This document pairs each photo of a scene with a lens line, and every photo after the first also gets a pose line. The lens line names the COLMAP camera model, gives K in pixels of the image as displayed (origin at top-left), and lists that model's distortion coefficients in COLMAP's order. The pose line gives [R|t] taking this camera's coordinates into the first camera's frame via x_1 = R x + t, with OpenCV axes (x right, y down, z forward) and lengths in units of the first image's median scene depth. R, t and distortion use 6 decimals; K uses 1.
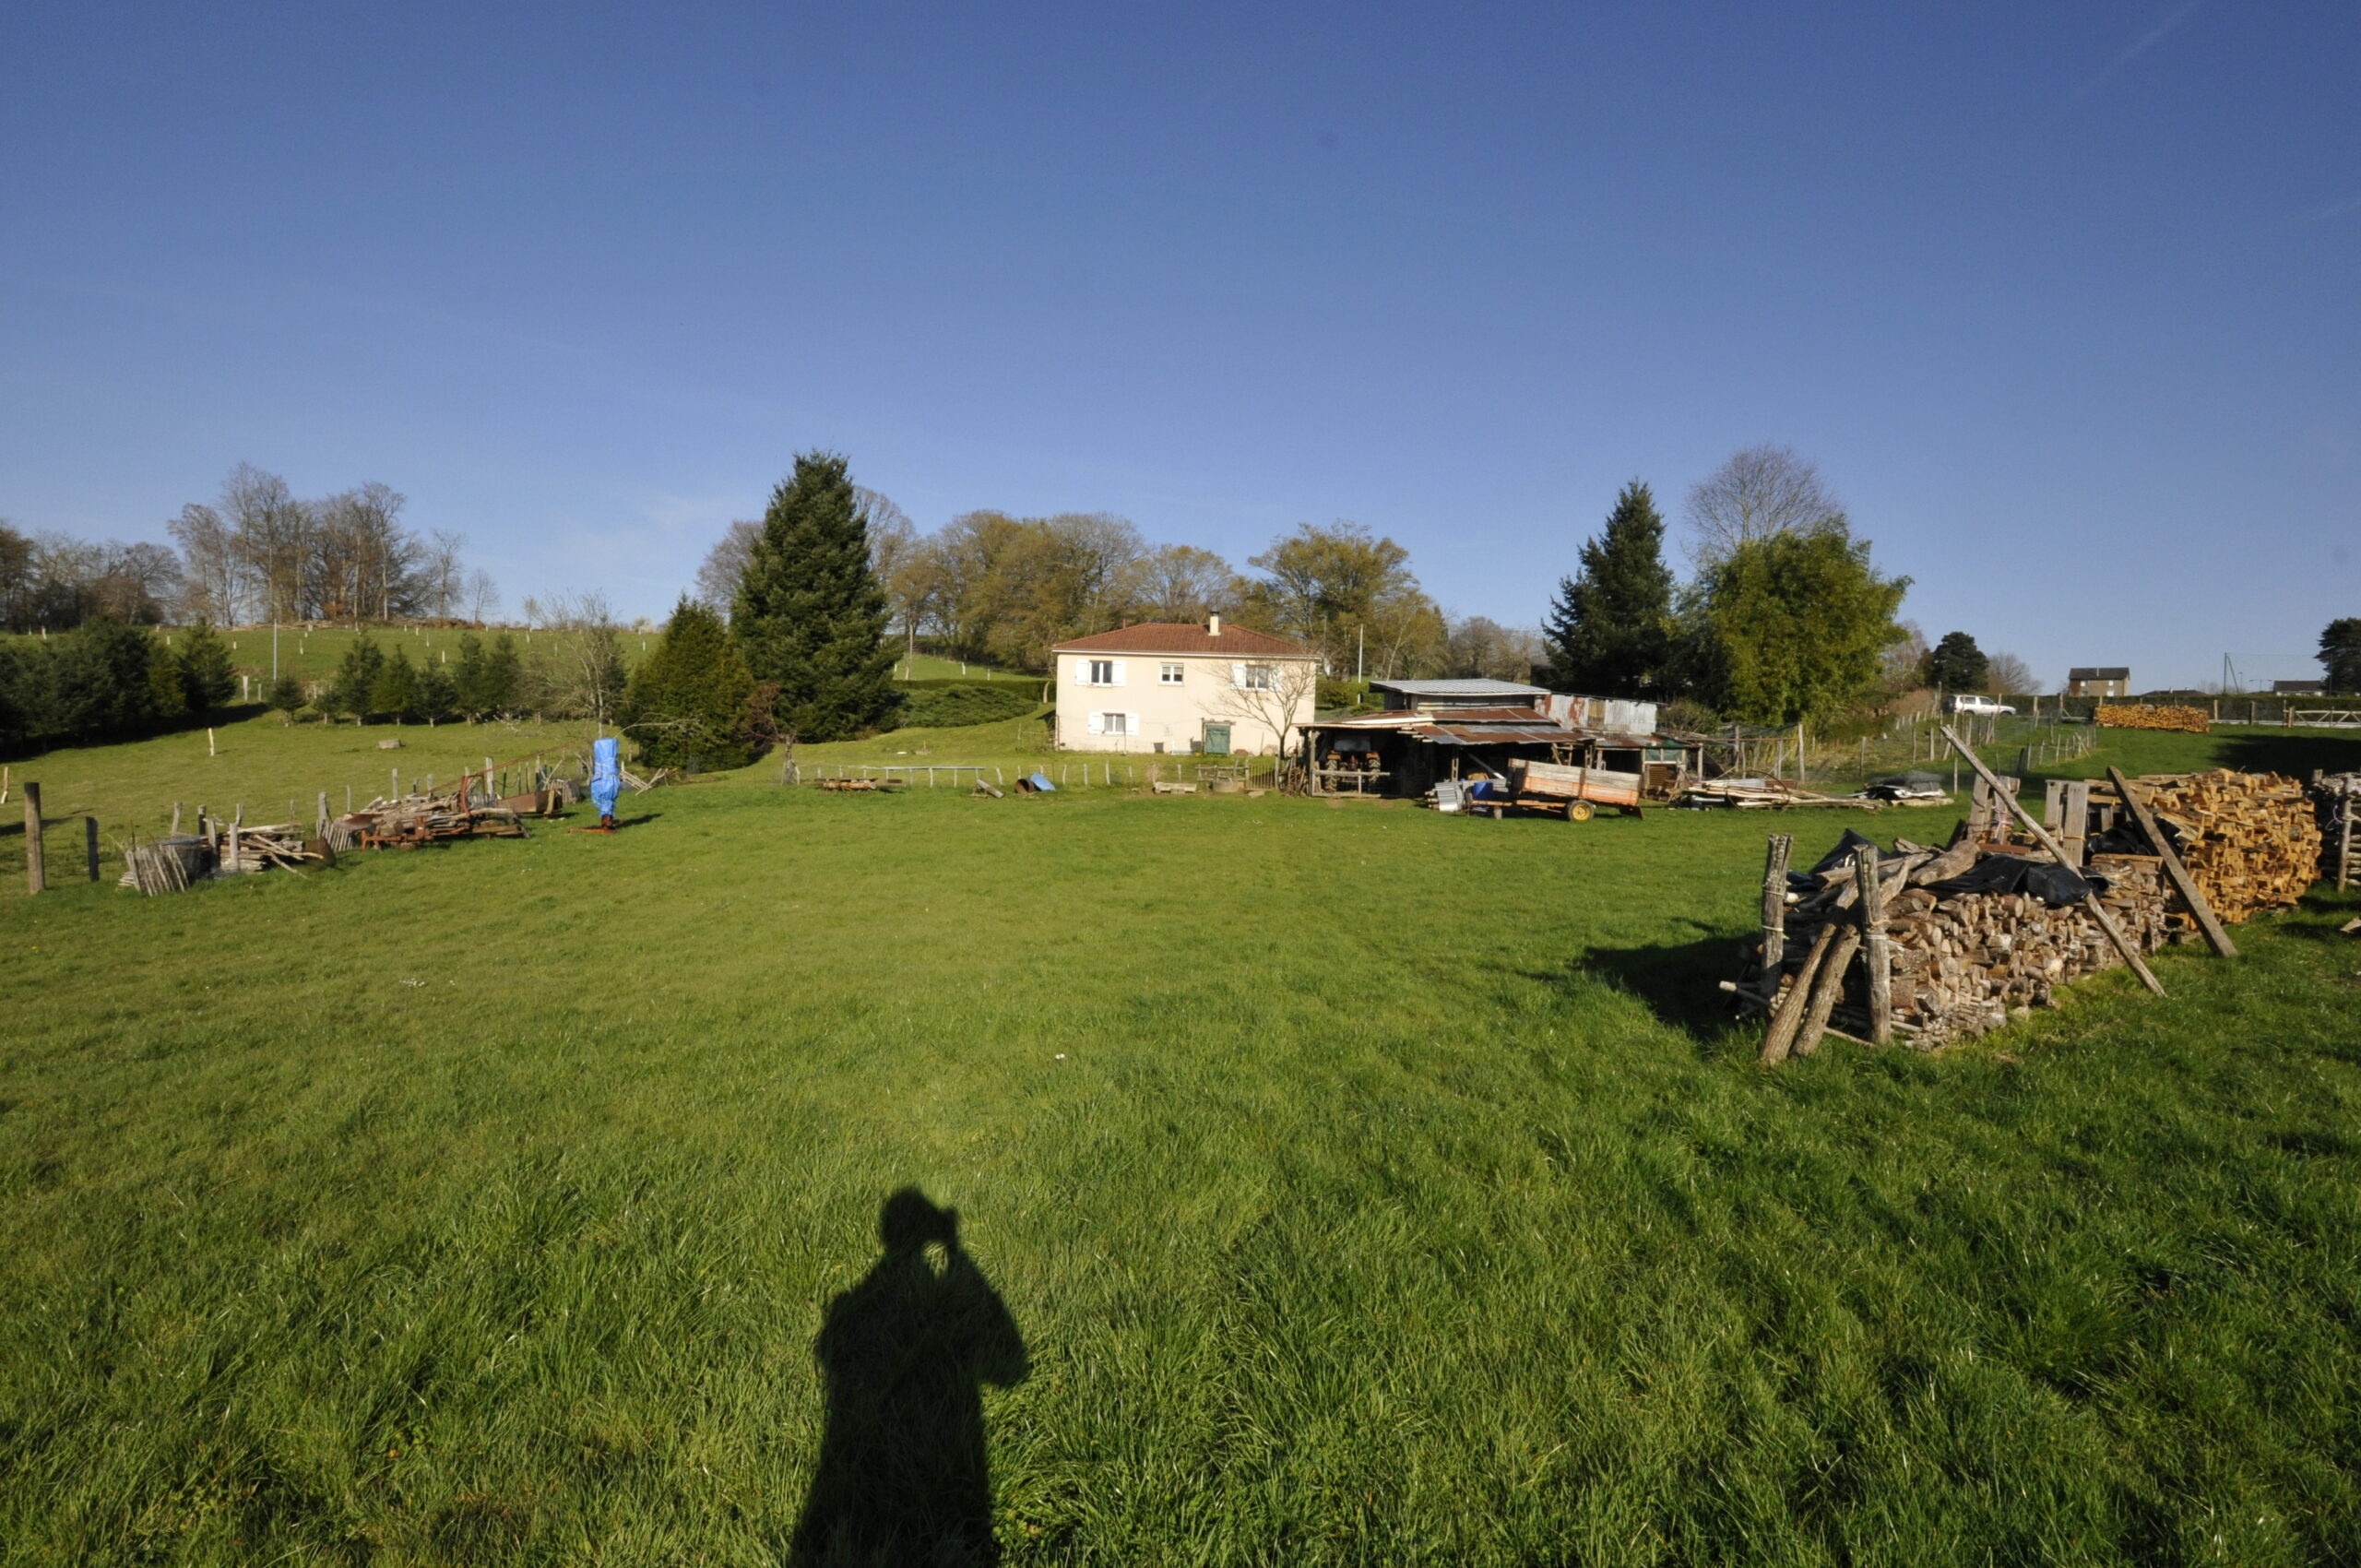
lens RADIAL K [[1041.2, 0, 1170.6], [0, 1041.2, 776.5], [0, 0, 1]] dist [-0.005107, -0.013958]
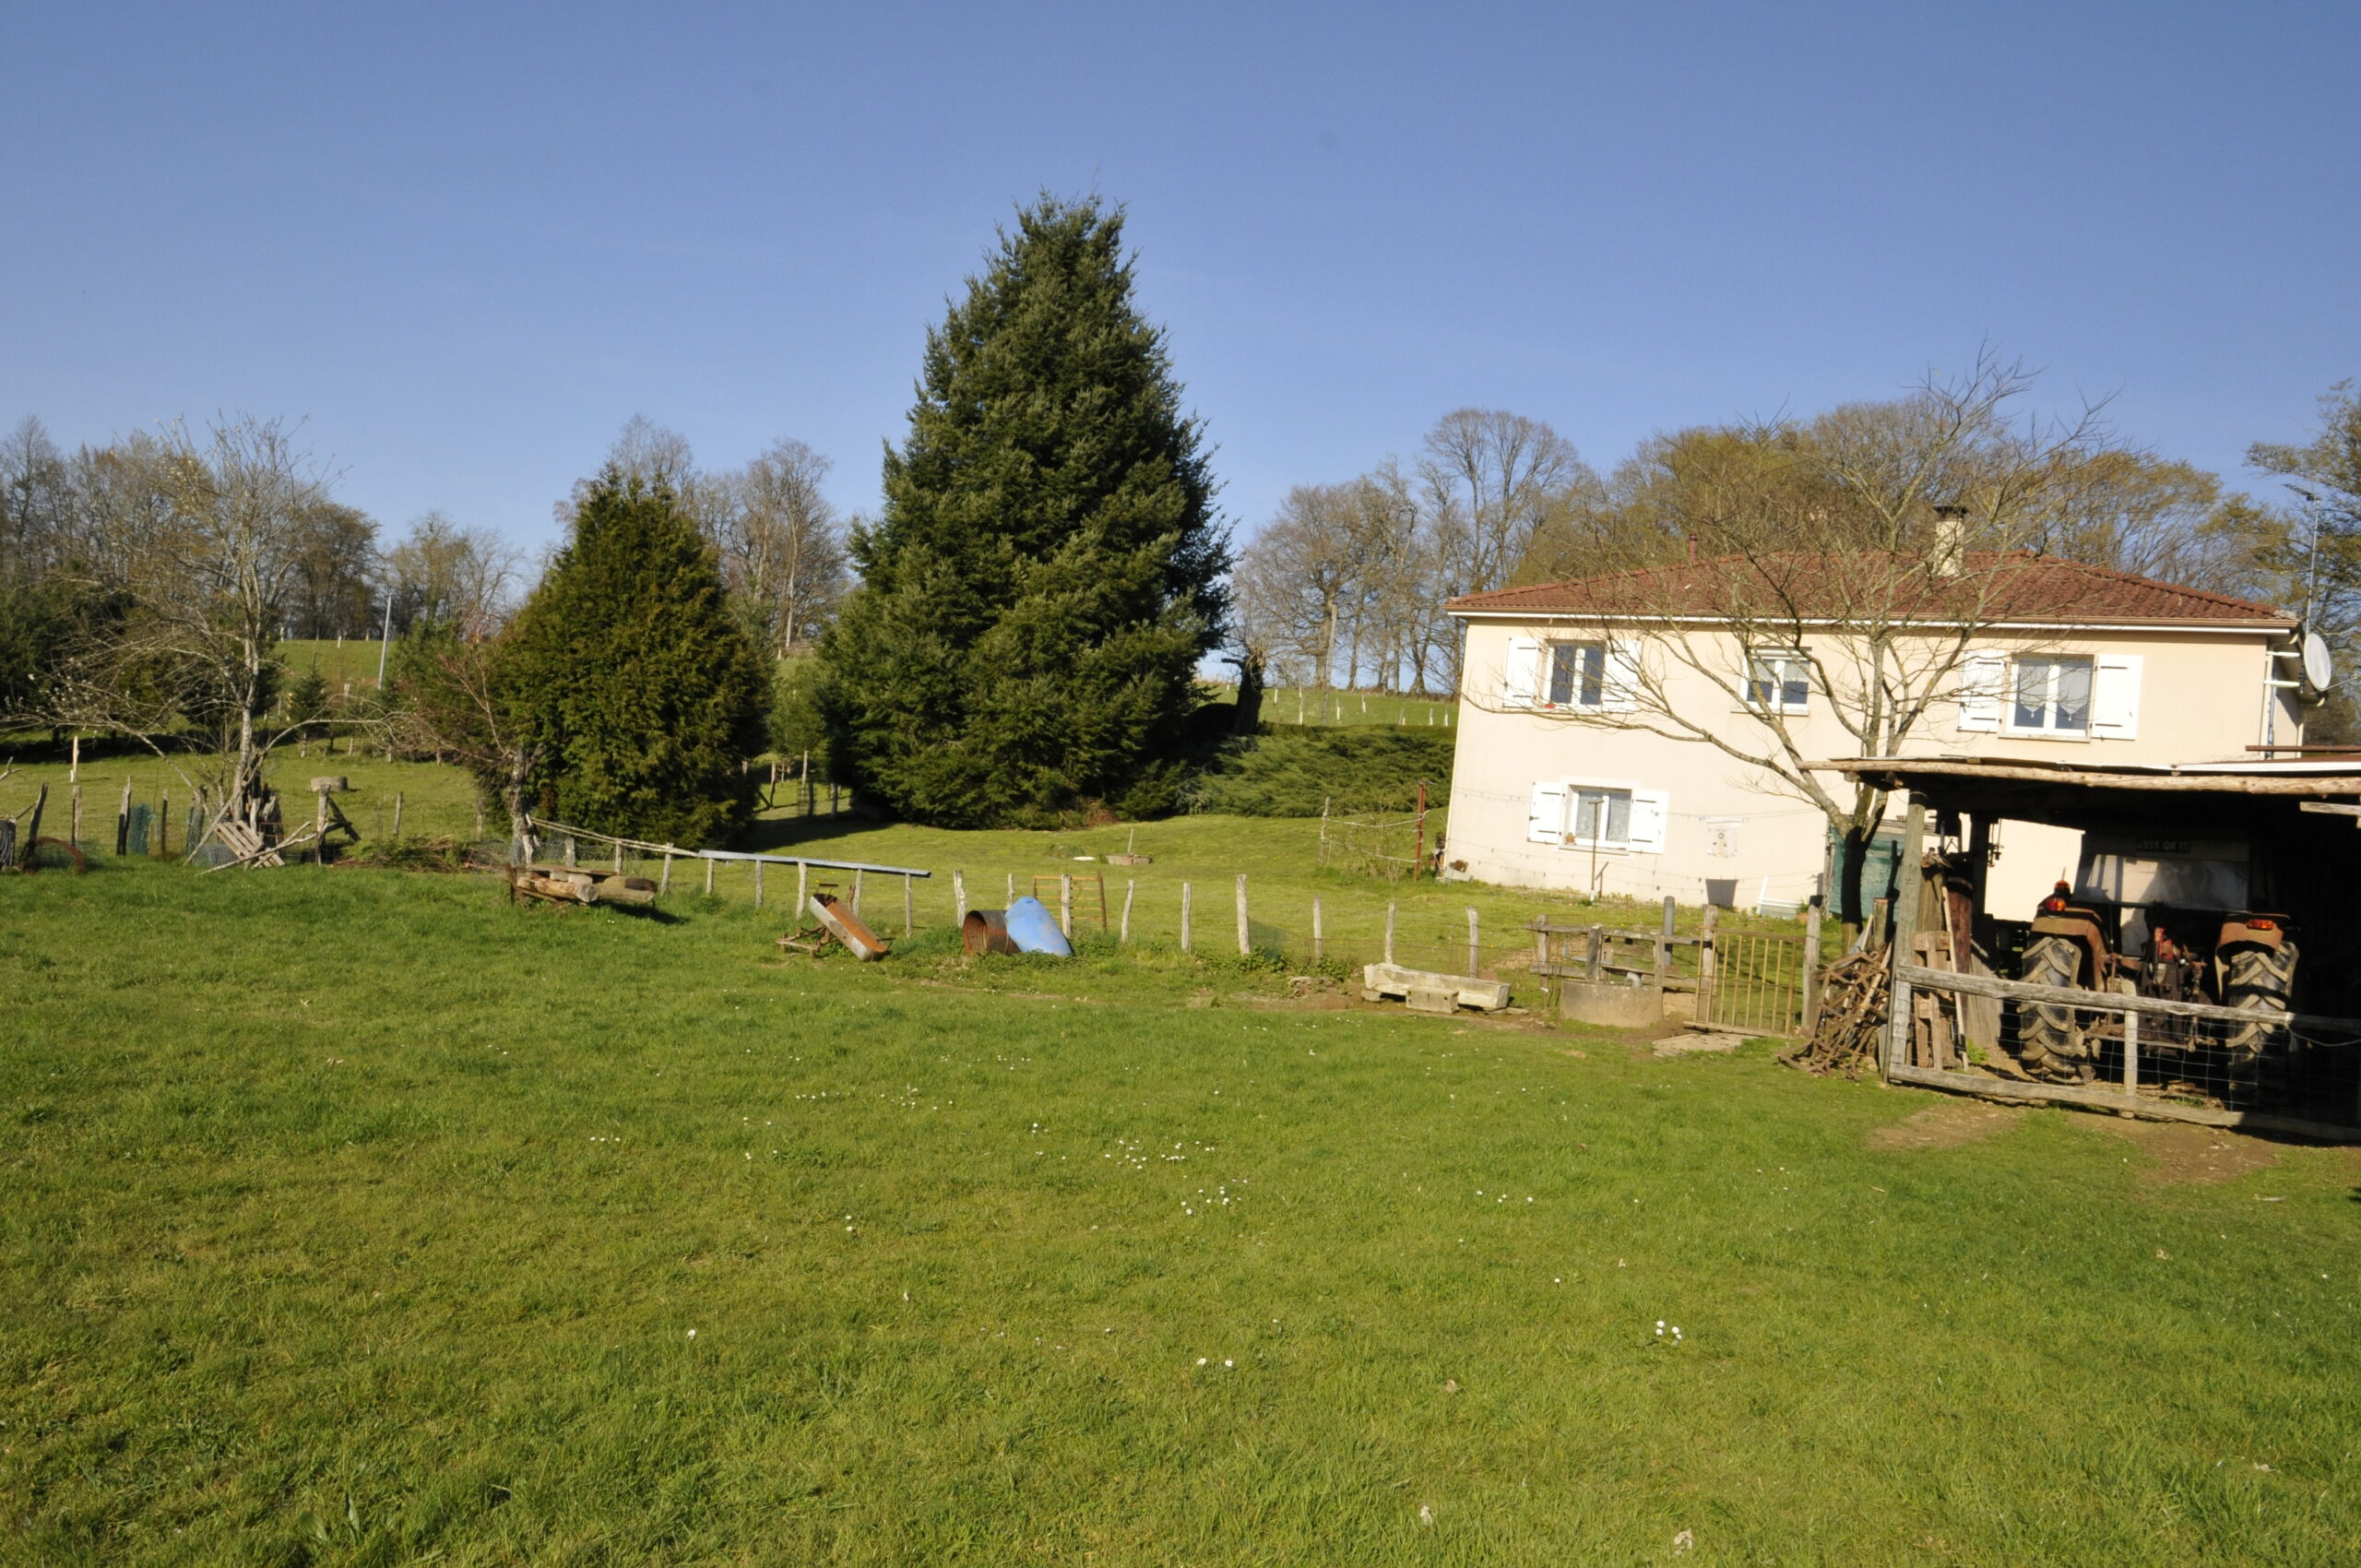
lens RADIAL K [[1847.2, 0, 1161.3], [0, 1847.2, 765.6], [0, 0, 1]] dist [0.036784, -0.019968]
pose [[0.857887, 0.040668, -0.512226, 0.149760], [-0.098560, 0.991377, -0.086360, 0.001177], [0.504297, 0.124573, 0.854498, 0.411071]]
